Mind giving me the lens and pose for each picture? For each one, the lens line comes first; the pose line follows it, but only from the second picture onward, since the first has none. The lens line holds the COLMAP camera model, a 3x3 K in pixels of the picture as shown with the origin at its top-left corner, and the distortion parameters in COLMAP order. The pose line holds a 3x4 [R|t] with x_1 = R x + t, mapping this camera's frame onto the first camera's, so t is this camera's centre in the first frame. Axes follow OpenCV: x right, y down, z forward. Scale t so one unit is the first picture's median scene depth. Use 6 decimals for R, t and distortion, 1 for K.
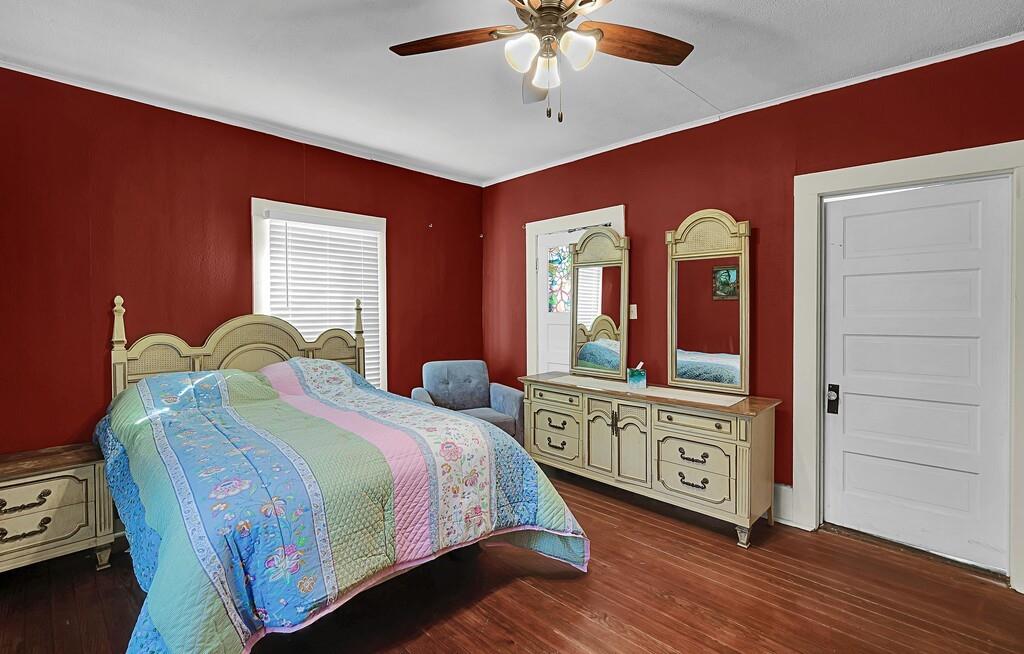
lens RADIAL K [[478.8, 0, 516.6], [0, 478.8, 315.5], [0, 0, 1]] dist [-0.001657, -0.000109]
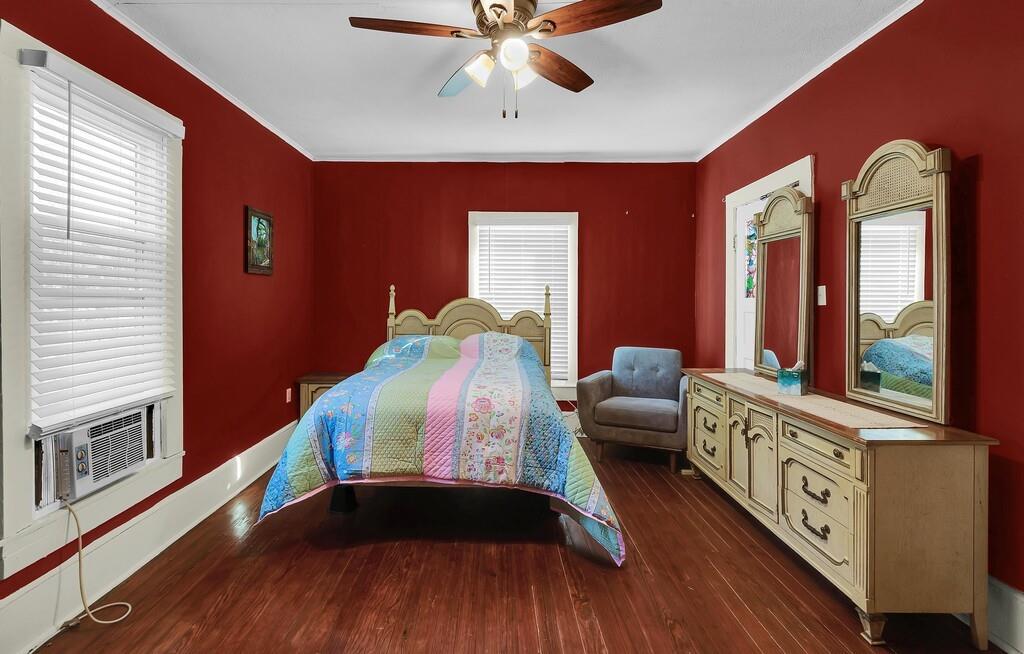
lens RADIAL K [[482.1, 0, 468.1], [0, 482.1, 301.4], [0, 0, 1]] dist [-0.001084, -0.000121]
pose [[0.662562, 0.006948, -0.748975, 0.502865], [-0.018854, 0.999795, -0.007403, 0.019733], [0.748770, 0.019026, 0.662557, 0.104119]]
